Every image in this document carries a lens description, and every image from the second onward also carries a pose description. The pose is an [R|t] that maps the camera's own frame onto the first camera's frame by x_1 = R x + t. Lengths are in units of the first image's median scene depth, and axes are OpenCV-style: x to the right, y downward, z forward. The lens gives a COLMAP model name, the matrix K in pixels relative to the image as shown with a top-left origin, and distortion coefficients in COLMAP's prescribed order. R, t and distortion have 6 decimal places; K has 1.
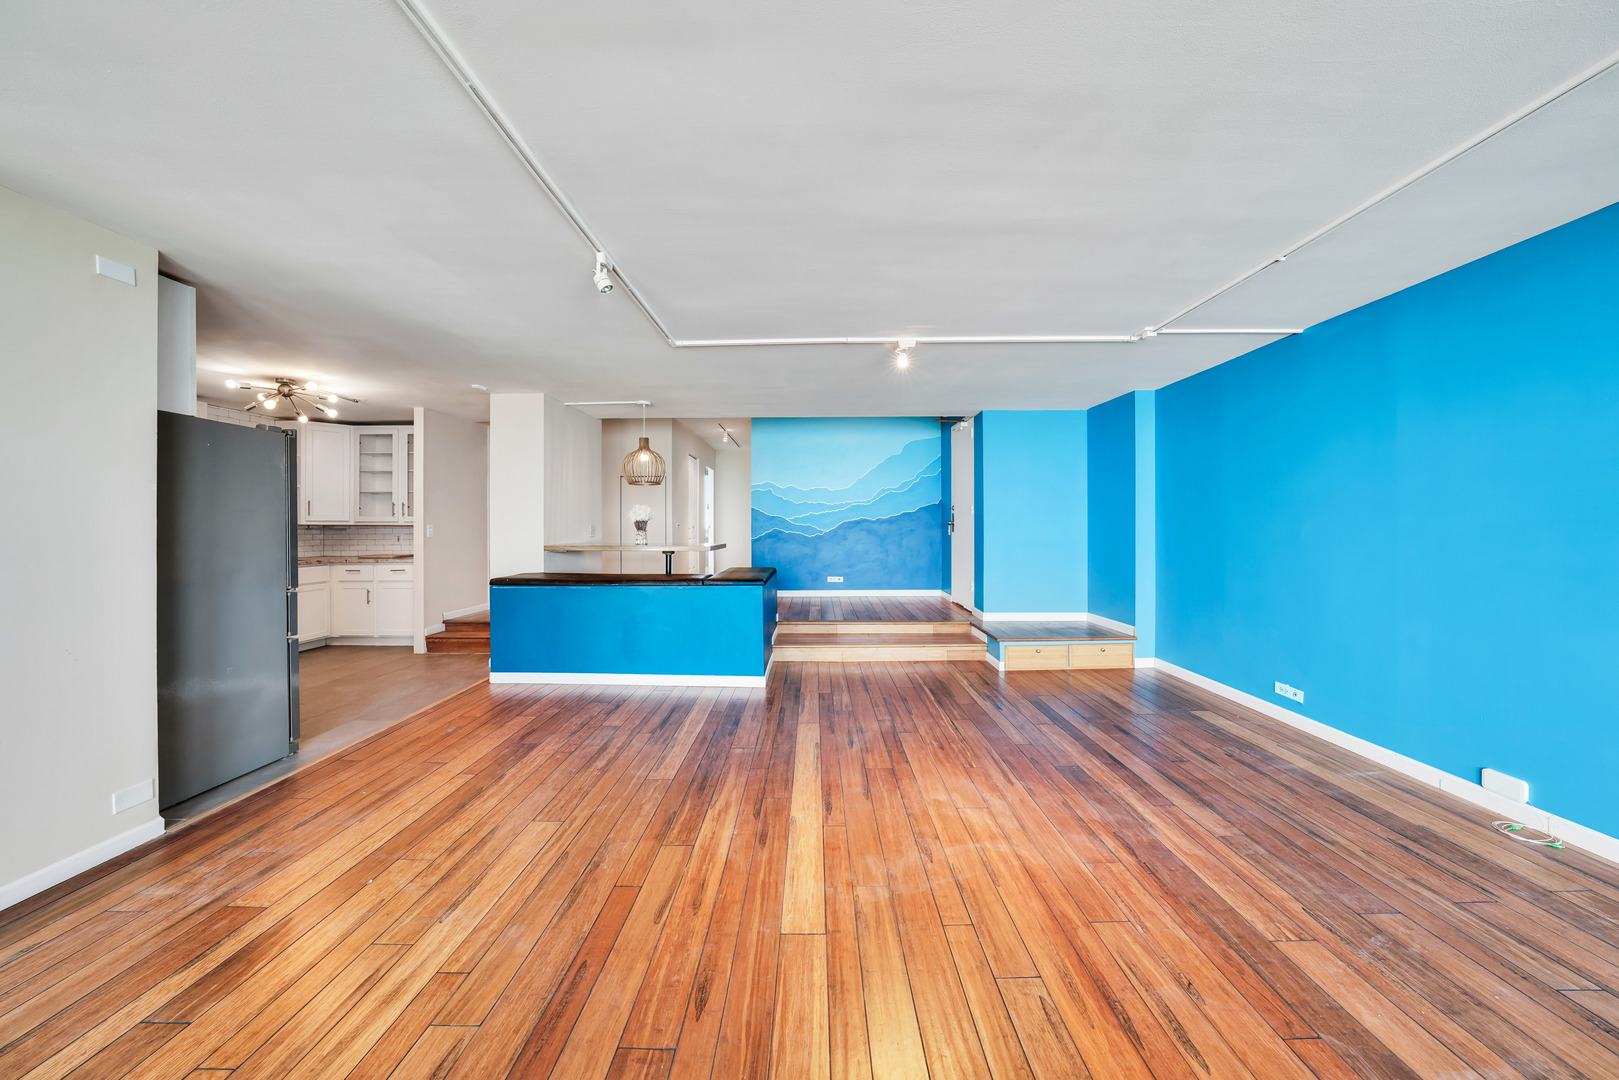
lens RADIAL K [[563.1, 0, 813.3], [0, 563.1, 534.1], [0, 0, 1]] dist [-0.023258, 0.003827]
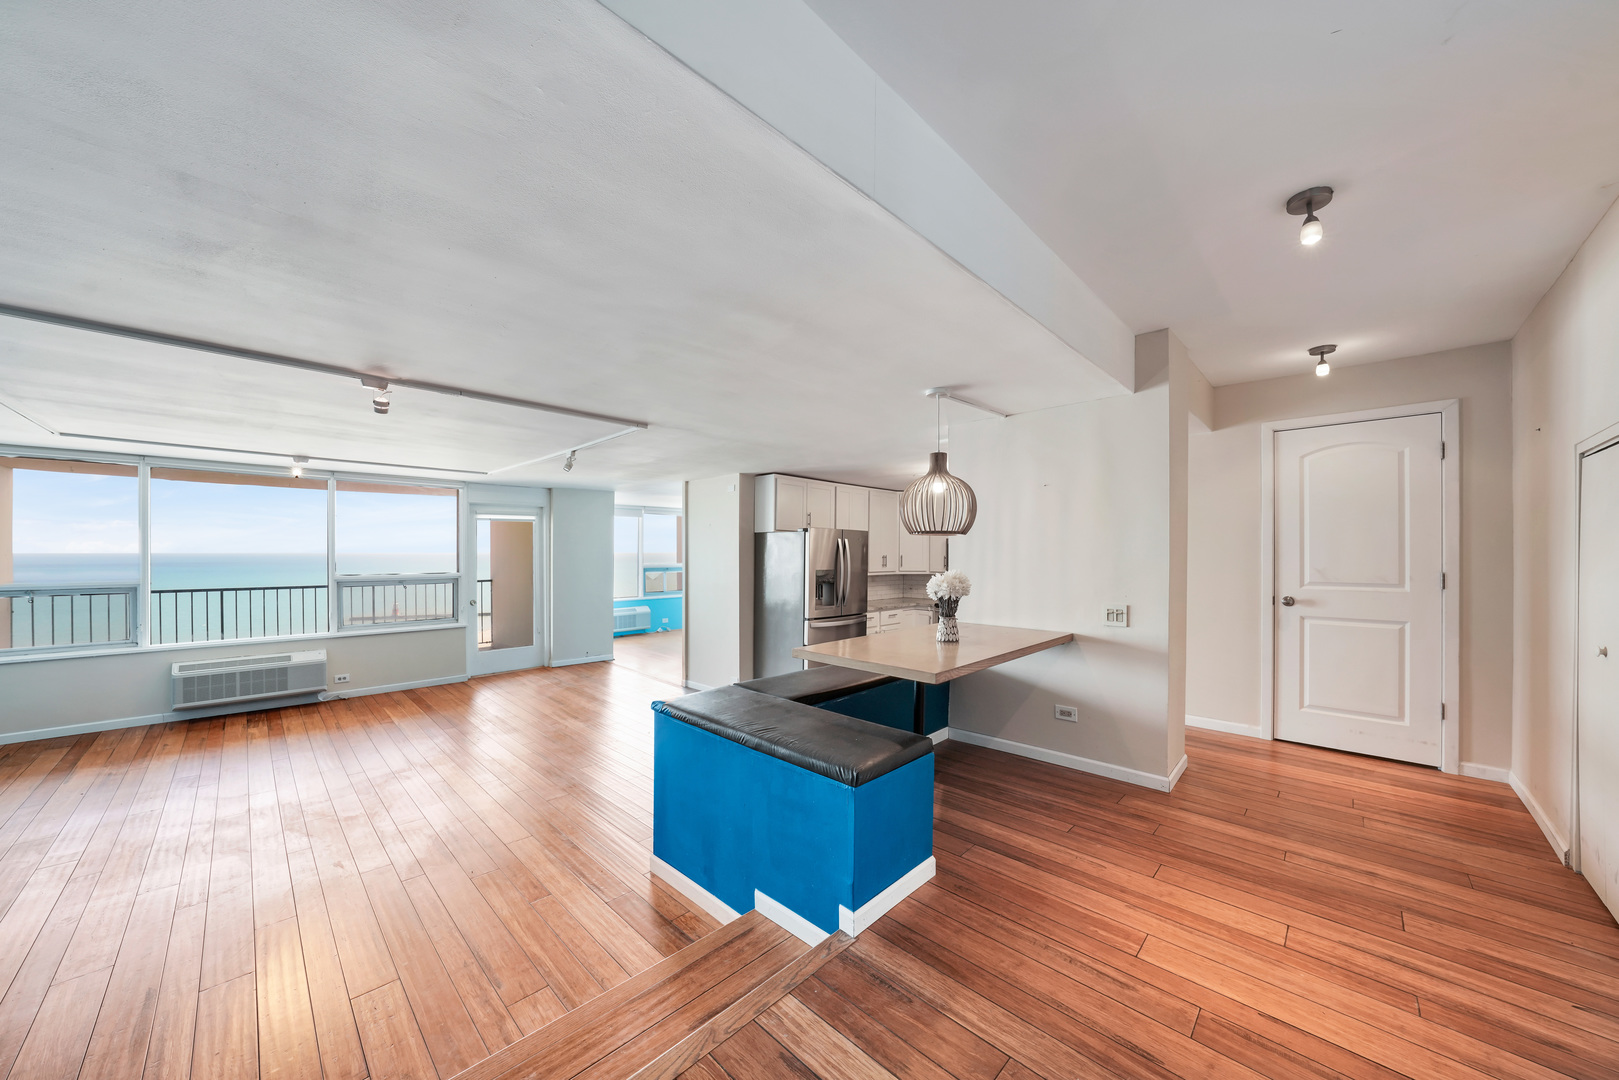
lens RADIAL K [[563.1, 0, 815.6], [0, 563.1, 553.8], [0, 0, 1]] dist [-0.023258, 0.003827]
pose [[-0.688481, 0.004308, -0.725241, 0.225278], [-0.007045, 0.999895, 0.012628, -0.082444], [0.725220, 0.013804, -0.688379, 1.442097]]
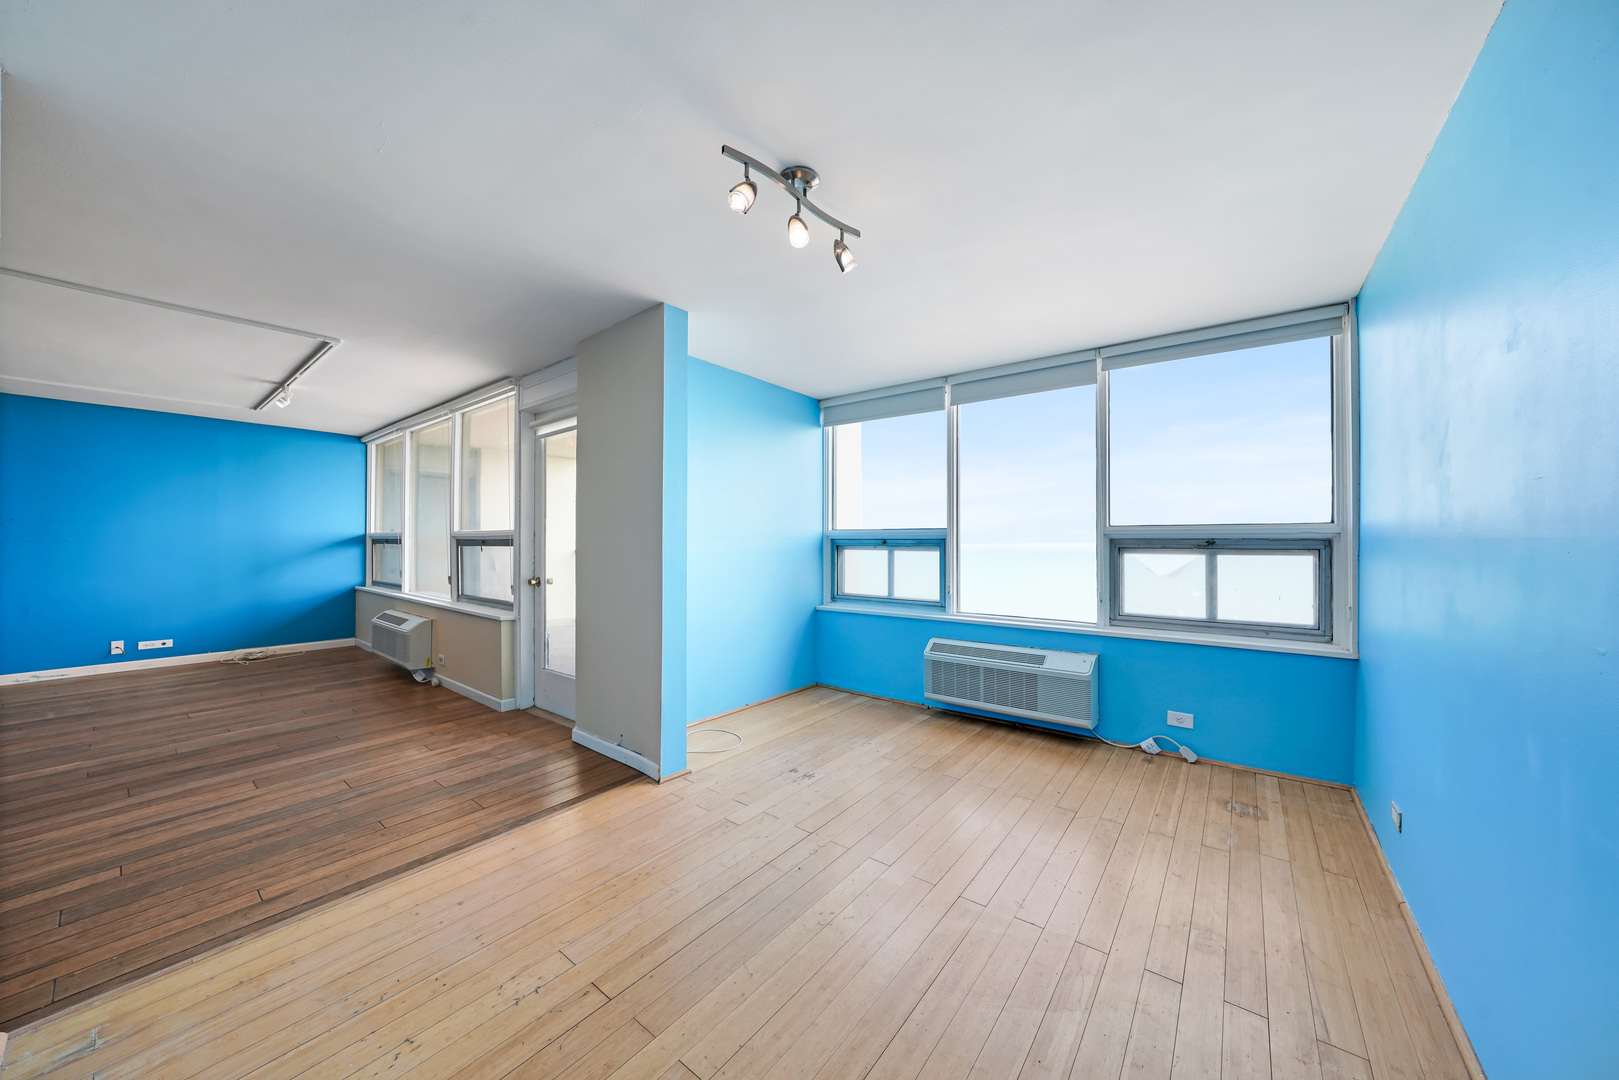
lens RADIAL K [[563.1, 0, 820.4], [0, 563.1, 544.8], [0, 0, 1]] dist [-0.023258, 0.003827]
pose [[-0.799543, -0.008234, 0.600553, -1.080489], [0.003718, 0.999819, 0.018658, -0.004546], [-0.600598, 0.017151, -0.799368, 0.221066]]
